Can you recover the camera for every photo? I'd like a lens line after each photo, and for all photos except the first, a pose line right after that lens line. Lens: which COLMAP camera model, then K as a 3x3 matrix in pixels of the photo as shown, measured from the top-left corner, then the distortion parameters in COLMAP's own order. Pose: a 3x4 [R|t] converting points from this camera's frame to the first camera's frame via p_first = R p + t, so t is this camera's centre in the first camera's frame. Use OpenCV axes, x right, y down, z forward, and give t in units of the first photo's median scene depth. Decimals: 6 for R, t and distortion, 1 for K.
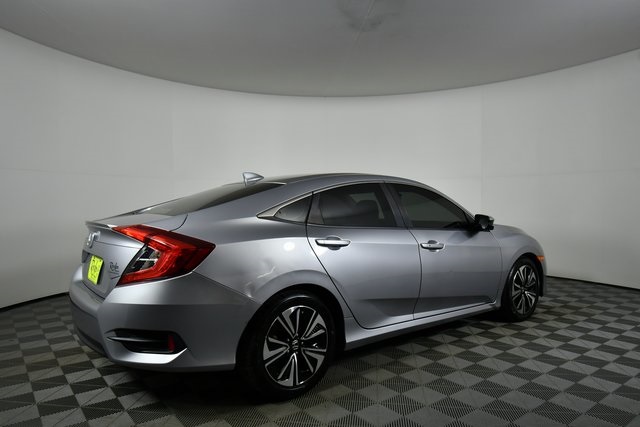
lens RADIAL K [[429.9, 0, 318.2], [0, 429.9, 209.4], [0, 0, 1]] dist [-0.007513, -0.005087]
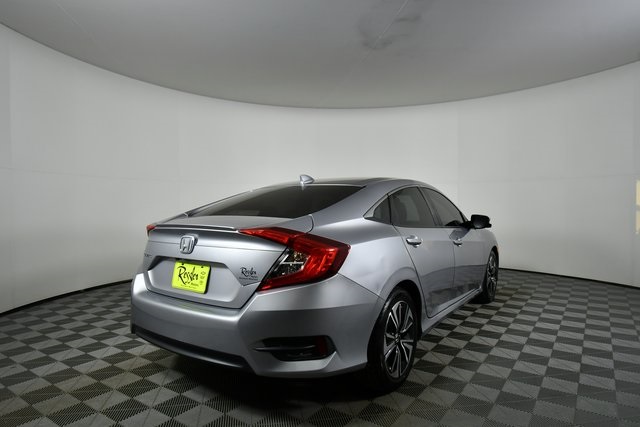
lens RADIAL K [[392.2, 0, 317.8], [0, 392.2, 211.1], [0, 0, 1]] dist [-0.002112, -0.002327]
pose [[0.958856, -0.006340, 0.283823, -0.392744], [0.007257, 0.999971, -0.002179, 0.001760], [-0.283801, 0.004149, 0.958874, 0.094715]]
